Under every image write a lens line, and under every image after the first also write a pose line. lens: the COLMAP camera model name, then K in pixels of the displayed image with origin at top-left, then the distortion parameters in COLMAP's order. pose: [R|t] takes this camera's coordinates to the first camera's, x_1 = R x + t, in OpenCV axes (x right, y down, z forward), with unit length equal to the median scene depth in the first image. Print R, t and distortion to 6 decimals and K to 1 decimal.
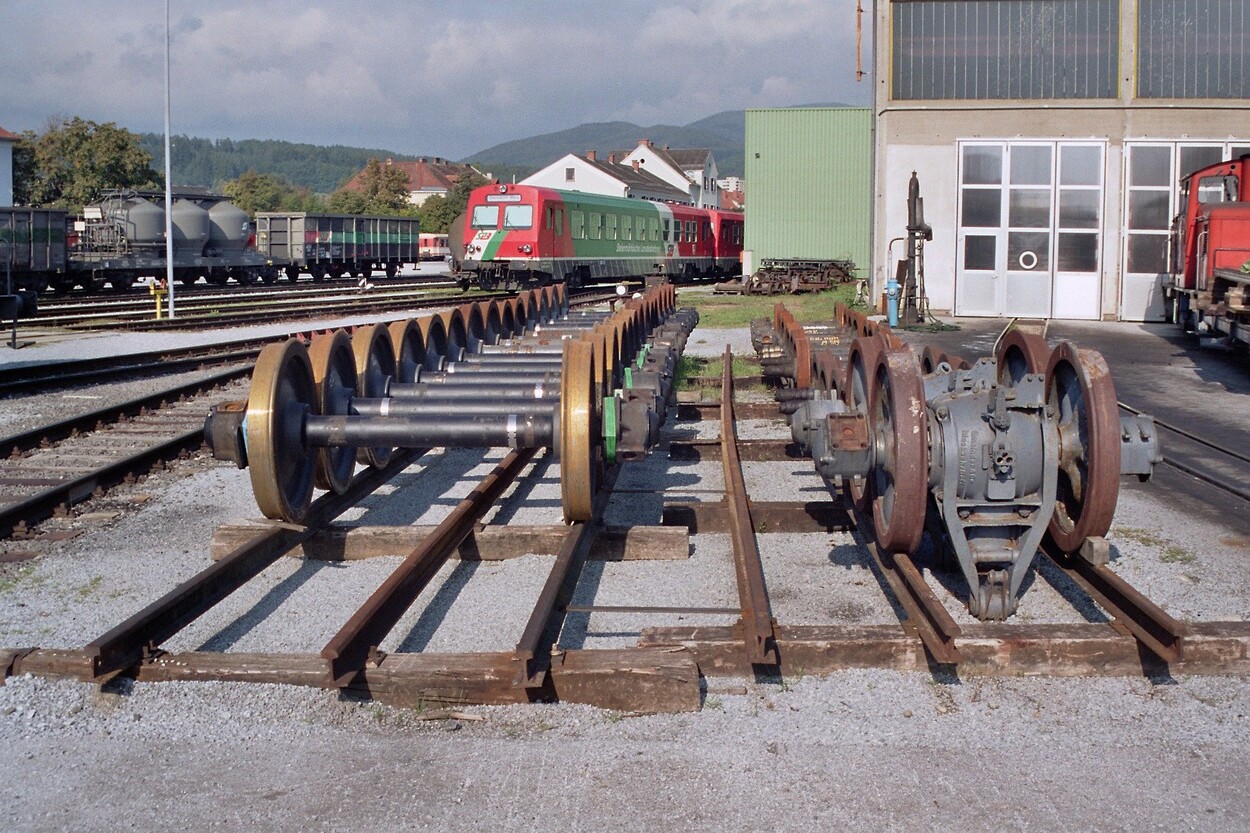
lens RADIAL K [[1419.5, 0, 626.4], [0, 1419.5, 410.8], [0, 0, 1]] dist [-0.173457, 0.063755]
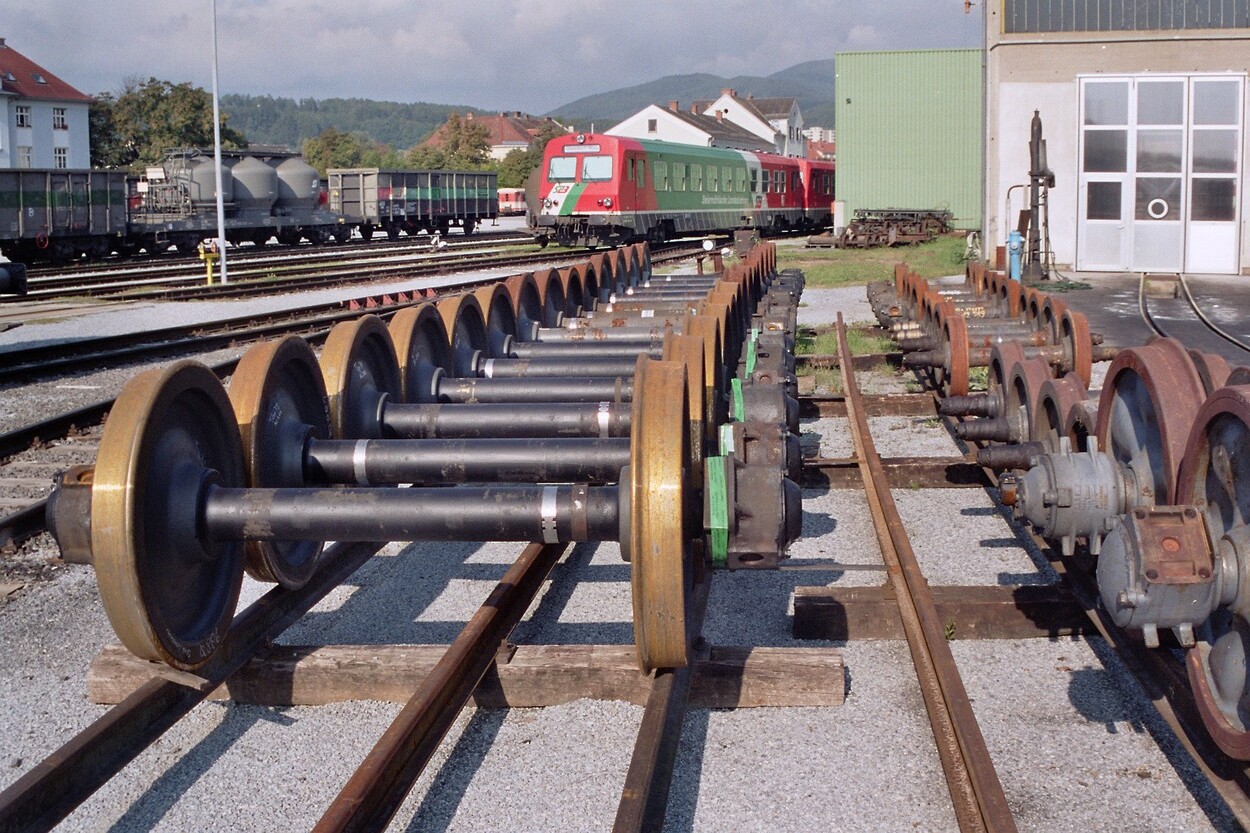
lens RADIAL K [[1398.3, 0, 628.3], [0, 1398.3, 412.6], [0, 0, 1]] dist [-0.182392, 0.072439]
pose [[0.998197, -0.008191, -0.059455, -0.003125], [0.010363, 0.999286, 0.036329, -0.011185], [0.059115, -0.036880, 0.997570, 0.097765]]
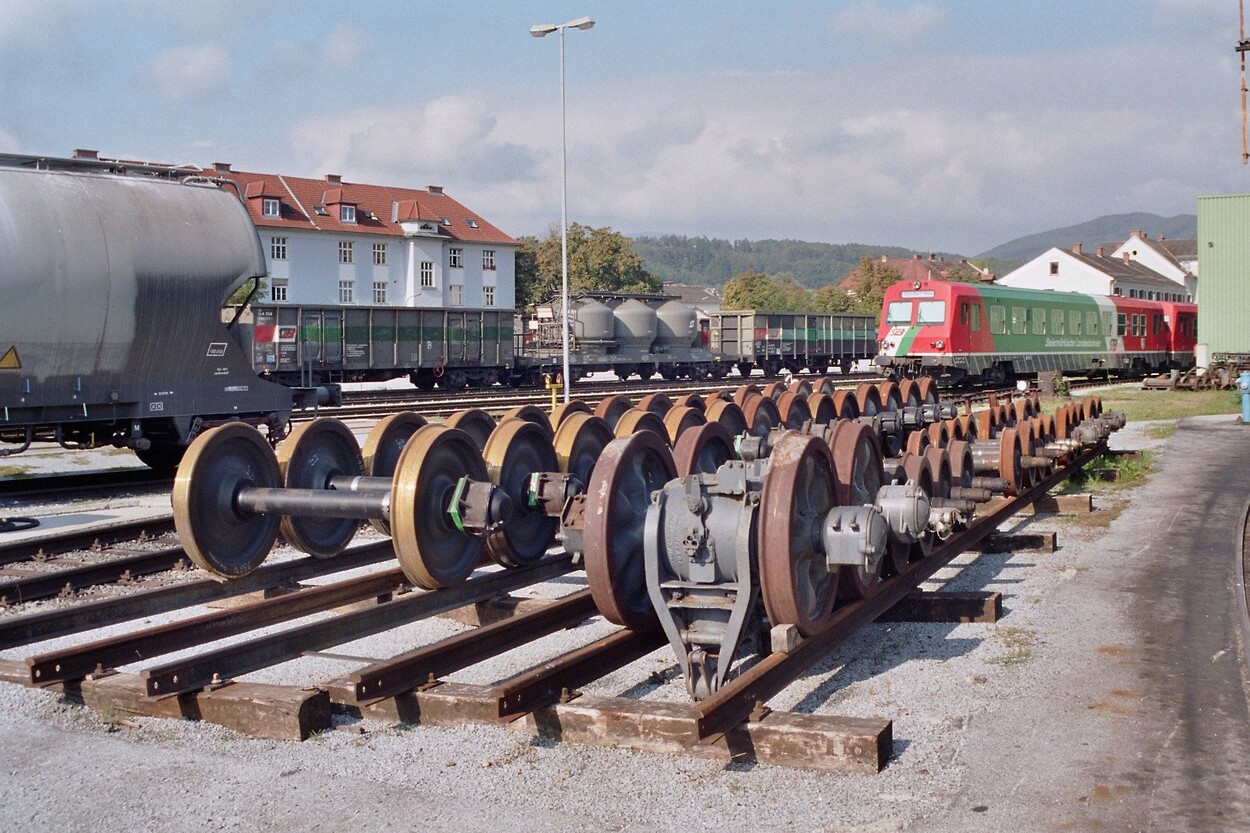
lens RADIAL K [[1419.5, 0, 626.4], [0, 1419.5, 410.8], [0, 0, 1]] dist [-0.173457, 0.063755]
pose [[0.930497, 0.003677, -0.366280, 0.117390], [-0.028602, 0.997626, -0.062645, 0.000885], [0.365180, 0.068767, 0.928393, 0.001910]]
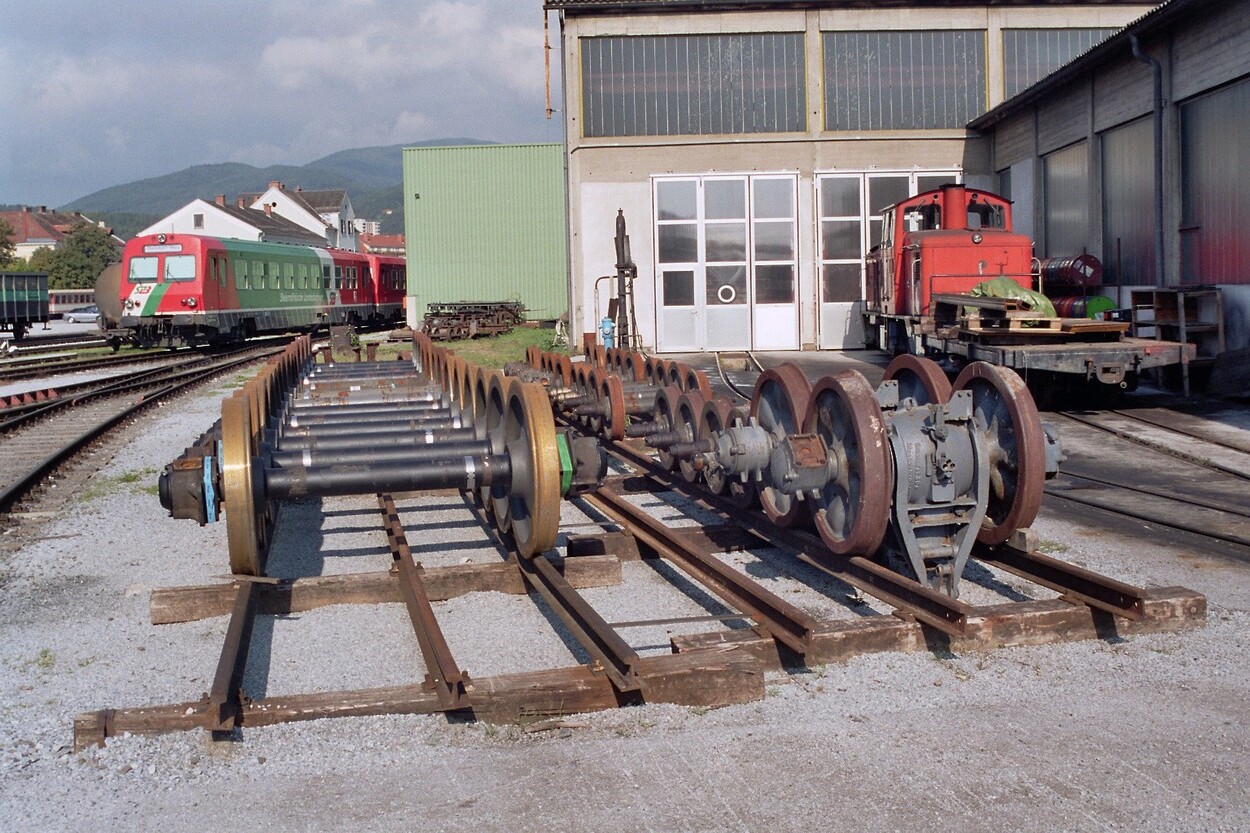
lens RADIAL K [[1501.7, 0, 639.1], [0, 1501.7, 414.5], [0, 0, 1]] dist [-0.145370, 0.027101]
pose [[0.964664, -0.050873, 0.258527, -0.055532], [0.059224, 0.997941, -0.024612, 0.001533], [-0.256743, 0.039053, 0.965690, -0.021961]]
